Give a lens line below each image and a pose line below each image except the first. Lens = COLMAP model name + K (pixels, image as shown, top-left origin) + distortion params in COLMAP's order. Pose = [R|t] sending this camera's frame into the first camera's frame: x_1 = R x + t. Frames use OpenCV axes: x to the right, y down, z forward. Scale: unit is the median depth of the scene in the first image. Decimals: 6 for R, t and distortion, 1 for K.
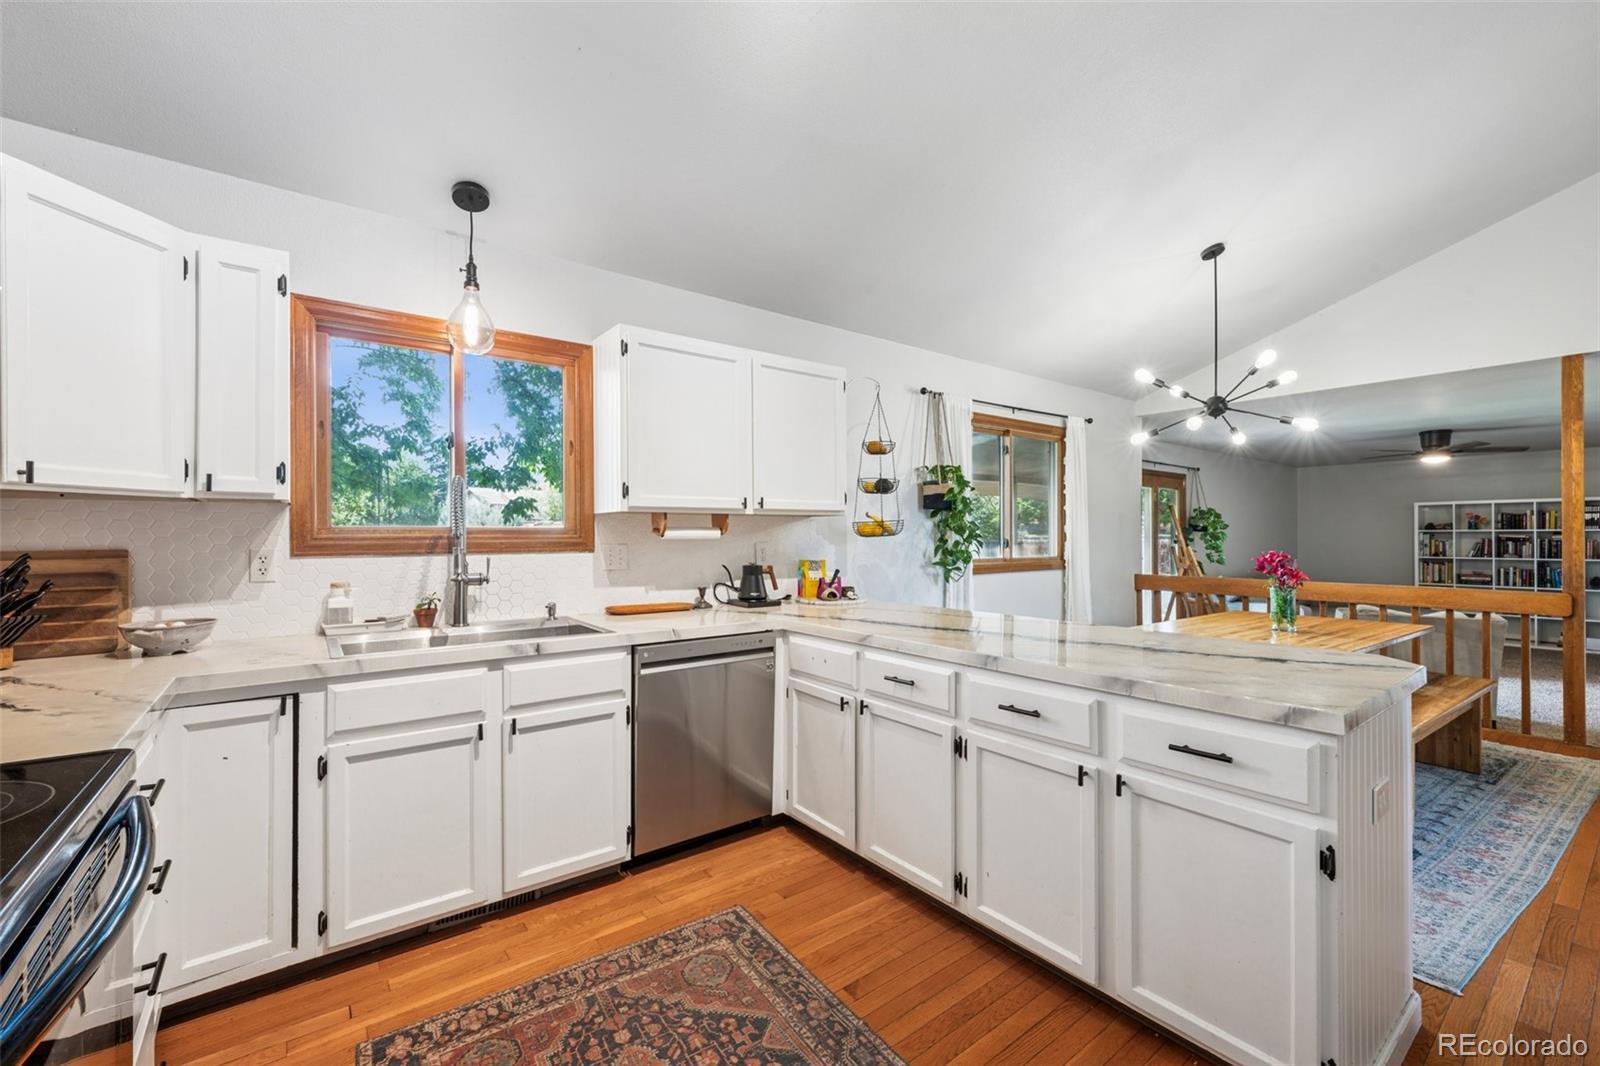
lens RADIAL K [[661.6, 0, 800.0], [0, 661.6, 533.0], [0, 0, 1]] dist [0.000723, 0.000274]
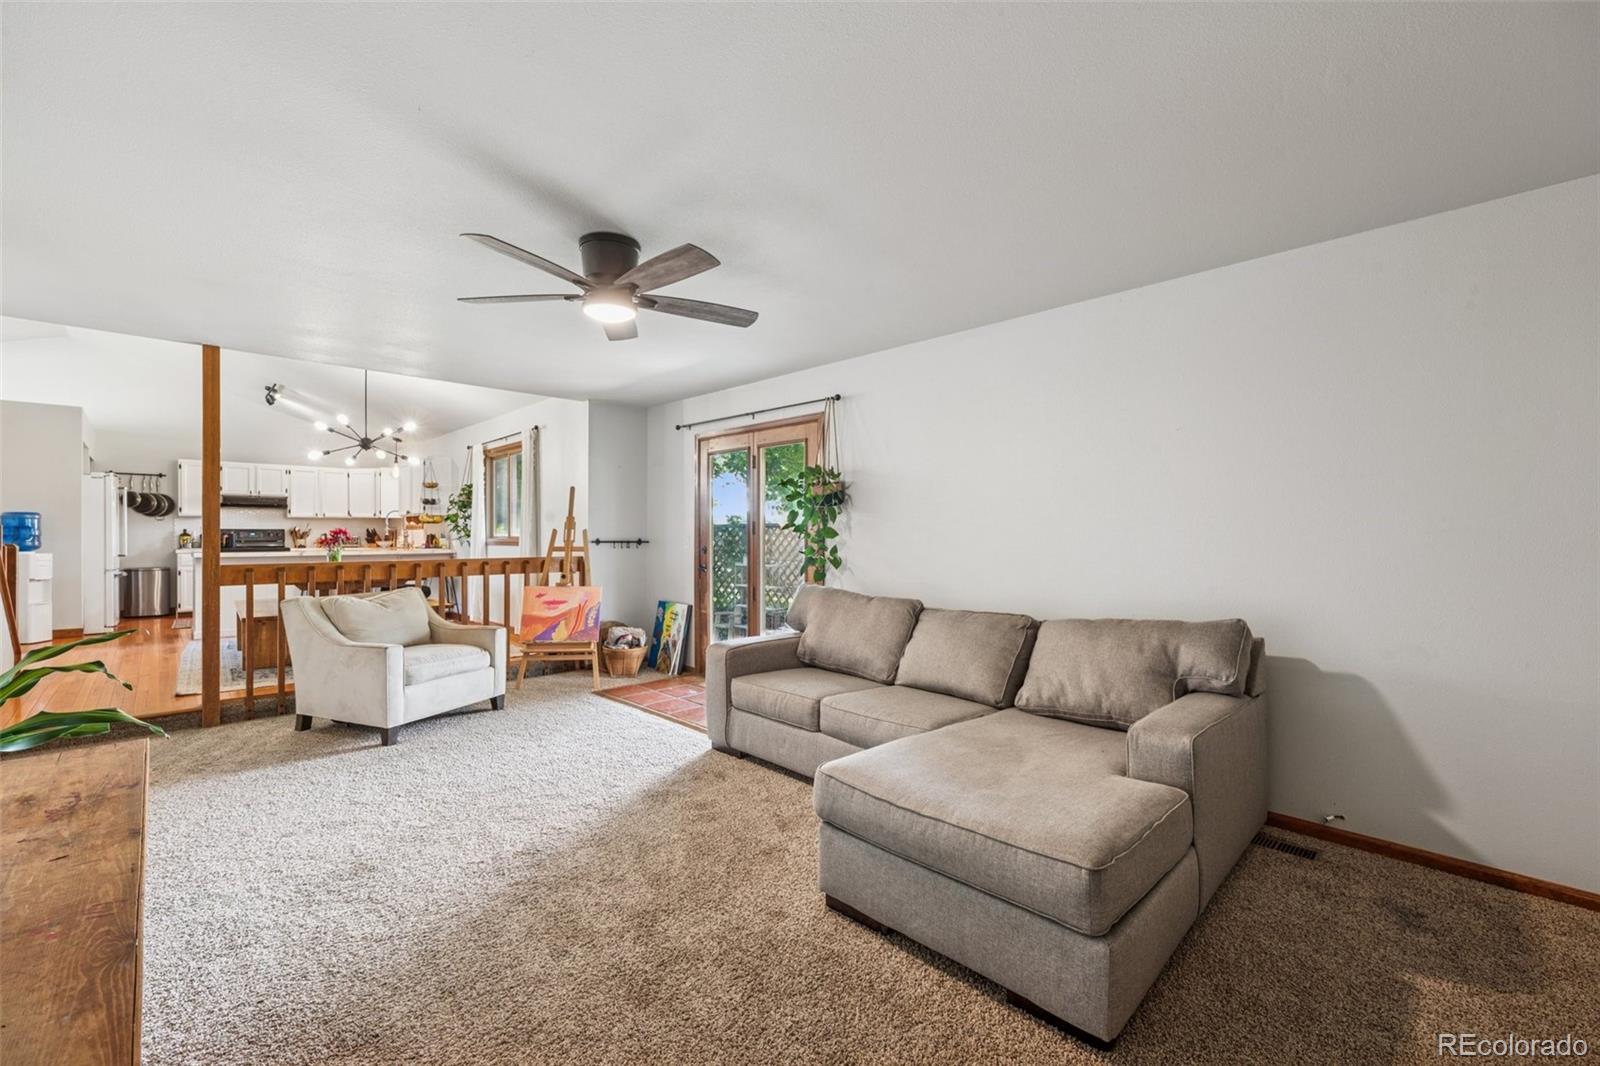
lens RADIAL K [[667.7, 0, 800.9], [0, 667.7, 536.6], [0, 0, 1]] dist [-0.002428, -0.000251]
pose [[0.120320, 0.001626, -0.992734, 1.804787], [0.001755, 0.999997, 0.001851, 0.033823], [0.992734, -0.001965, 0.120317, 1.395755]]
